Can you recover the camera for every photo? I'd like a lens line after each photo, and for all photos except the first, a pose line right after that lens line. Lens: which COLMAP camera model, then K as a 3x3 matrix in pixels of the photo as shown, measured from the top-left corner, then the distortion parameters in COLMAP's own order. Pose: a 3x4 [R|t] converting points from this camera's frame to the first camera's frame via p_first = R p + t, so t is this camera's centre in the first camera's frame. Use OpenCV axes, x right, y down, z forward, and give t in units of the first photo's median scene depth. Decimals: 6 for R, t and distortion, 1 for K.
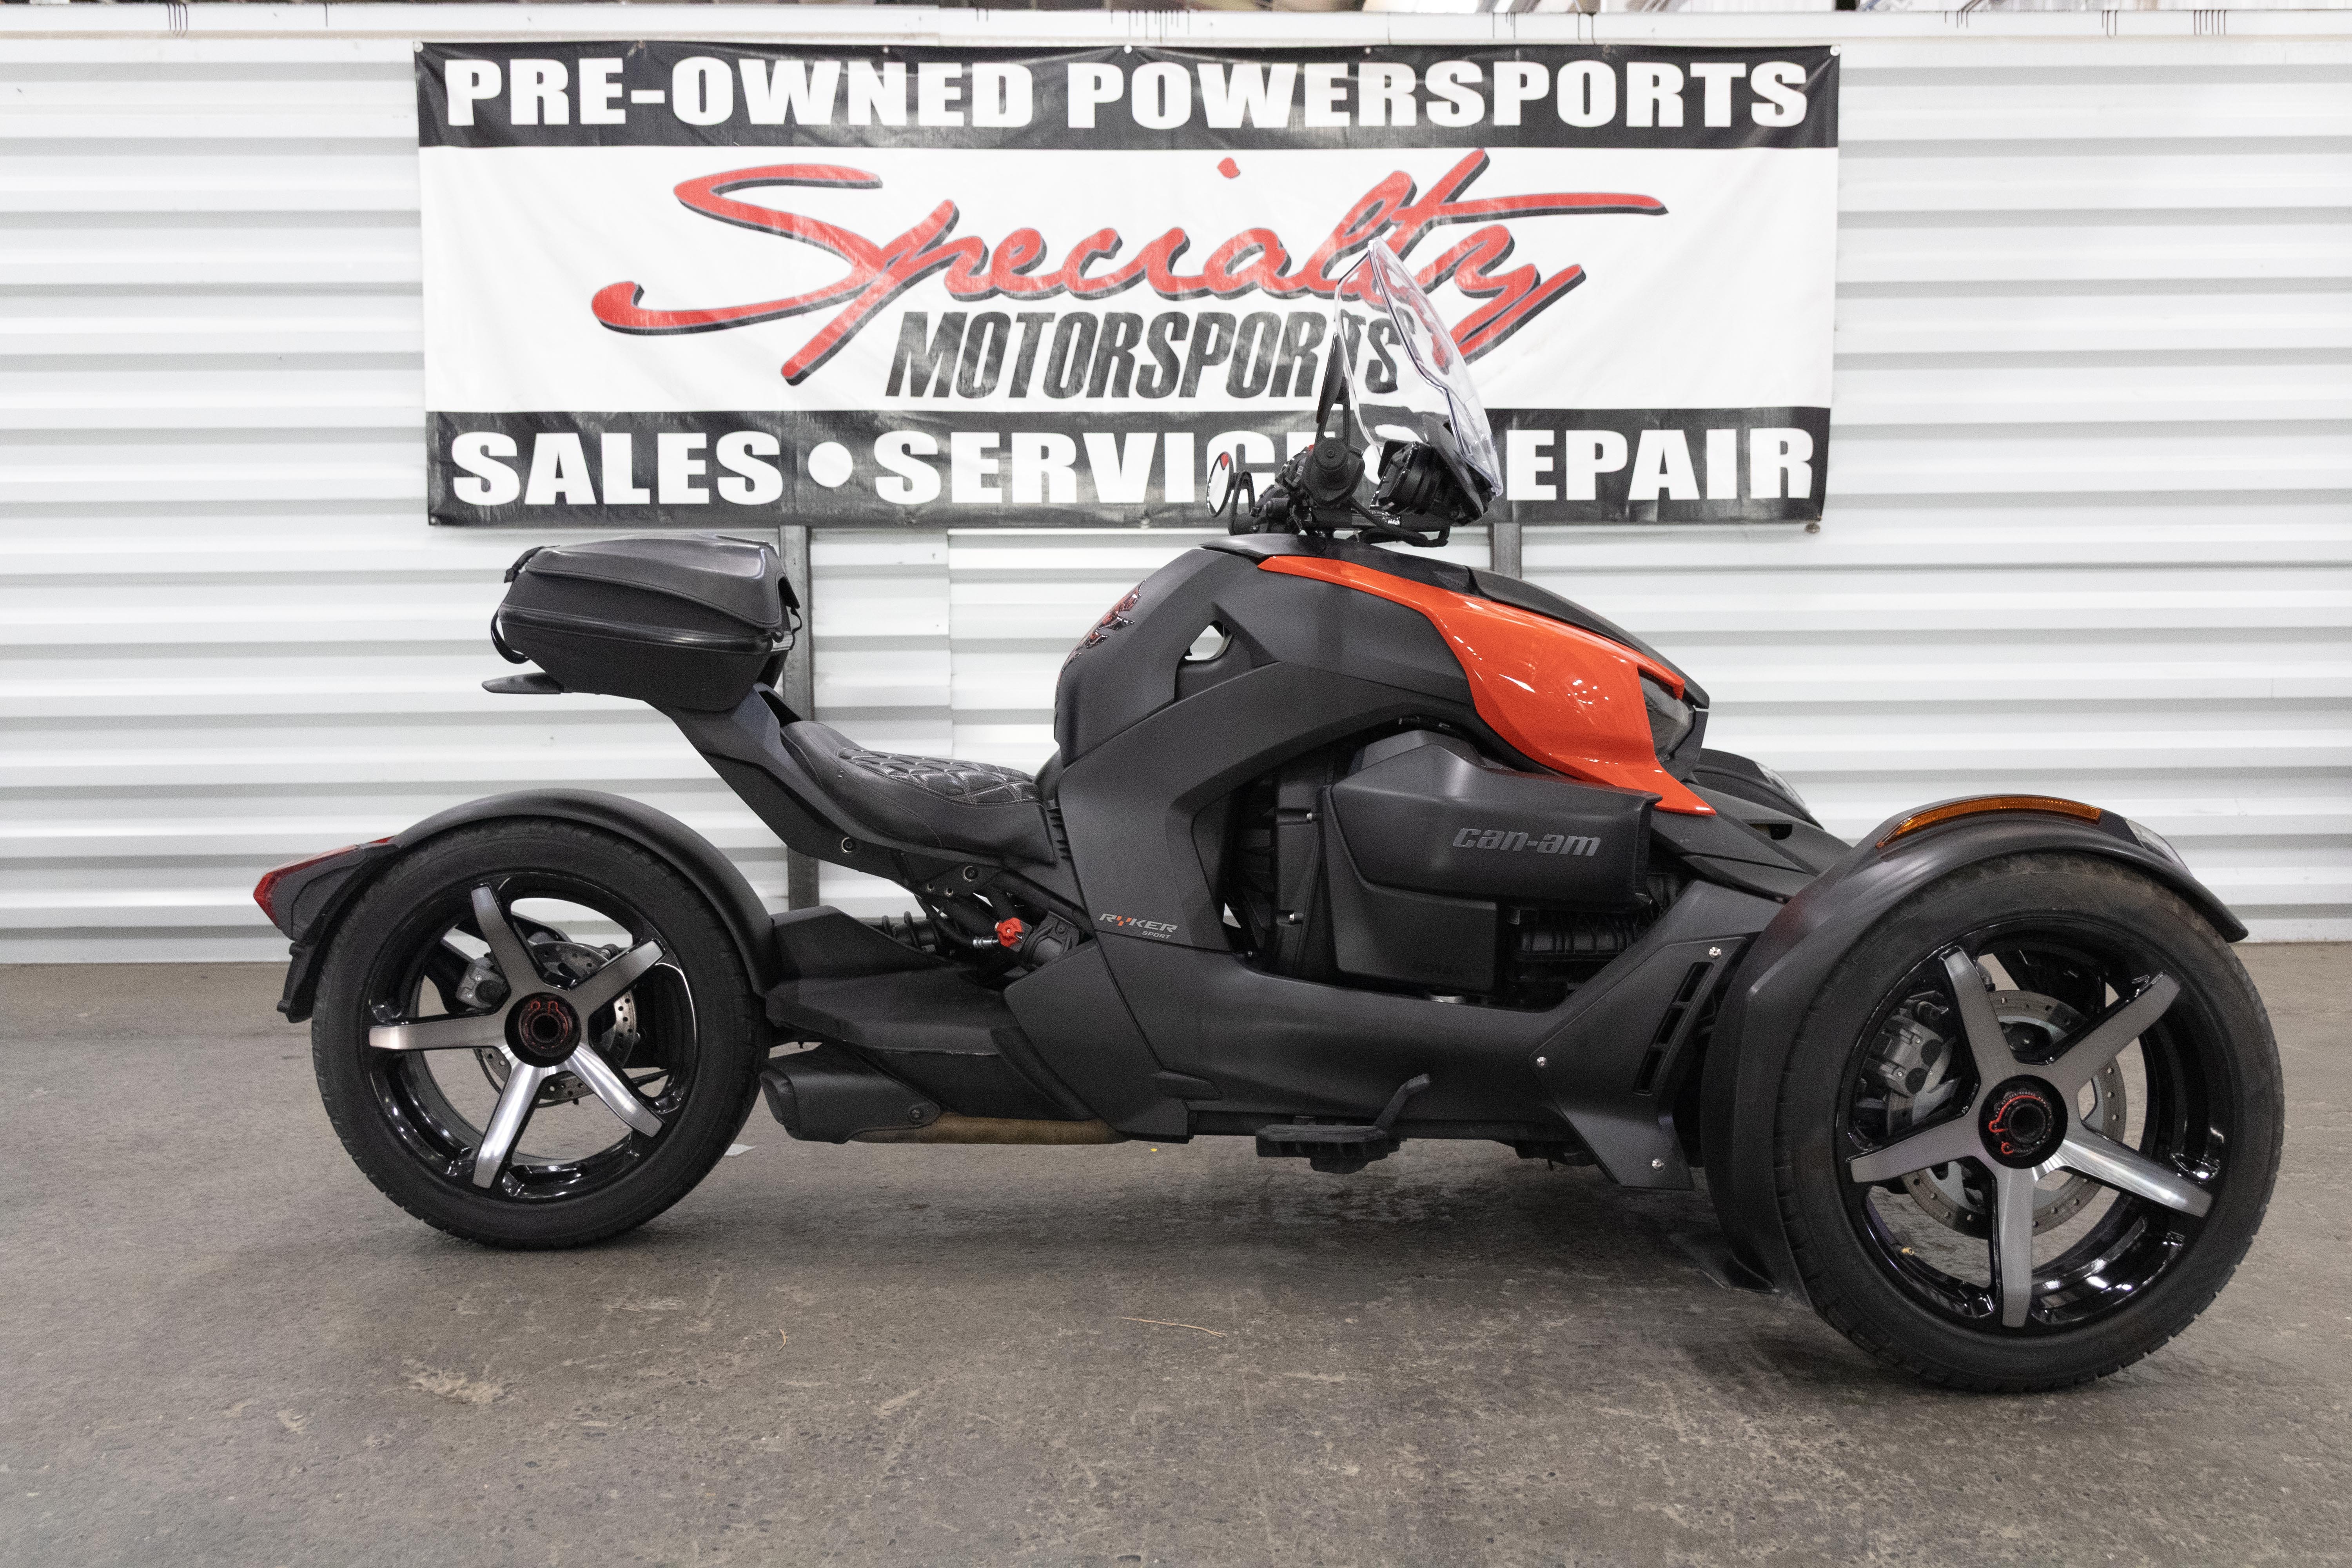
lens RADIAL K [[2146.4, 0, 1166.6], [0, 2146.4, 791.1], [0, 0, 1]] dist [0.008246, -0.024057]
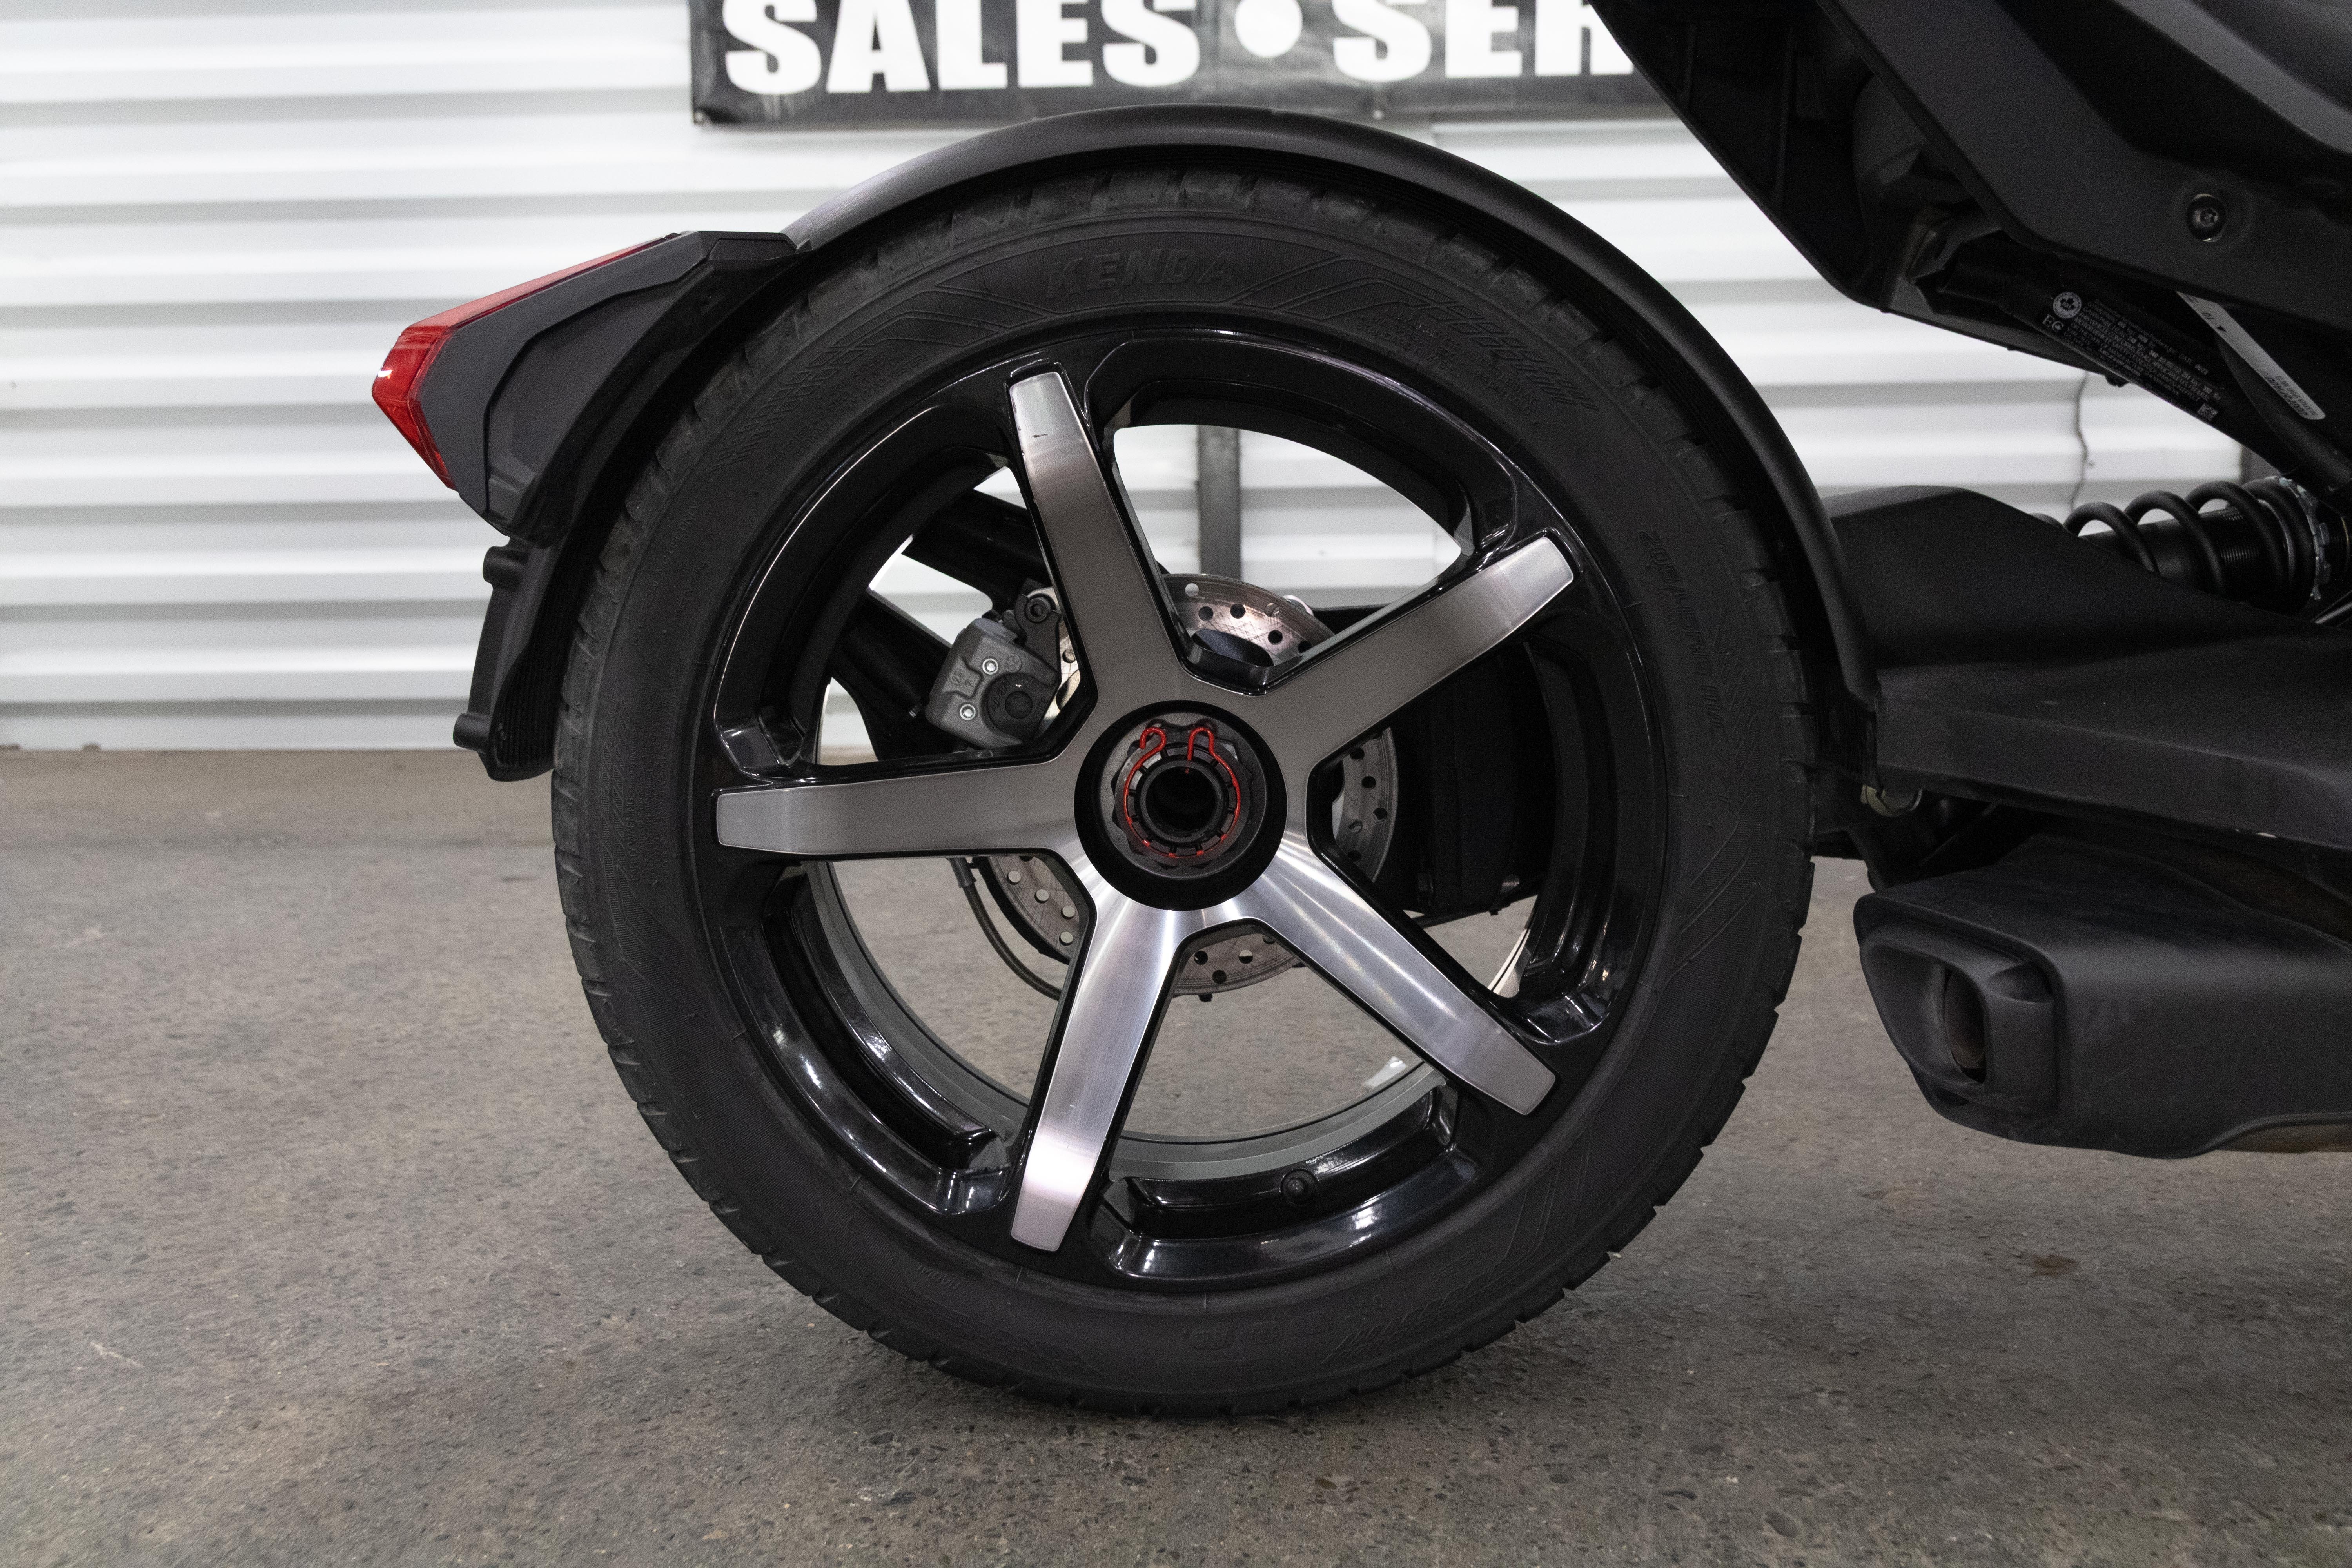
lens RADIAL K [[1998.6, 0, 1166.2], [0, 1998.6, 791.2], [0, 0, 1]] dist [0.011080, -0.014377]
pose [[0.997086, 0.005889, -0.076056, -0.250310], [-0.000172, 0.997186, 0.074961, 0.078378], [0.076283, -0.074730, 0.994282, 0.625659]]
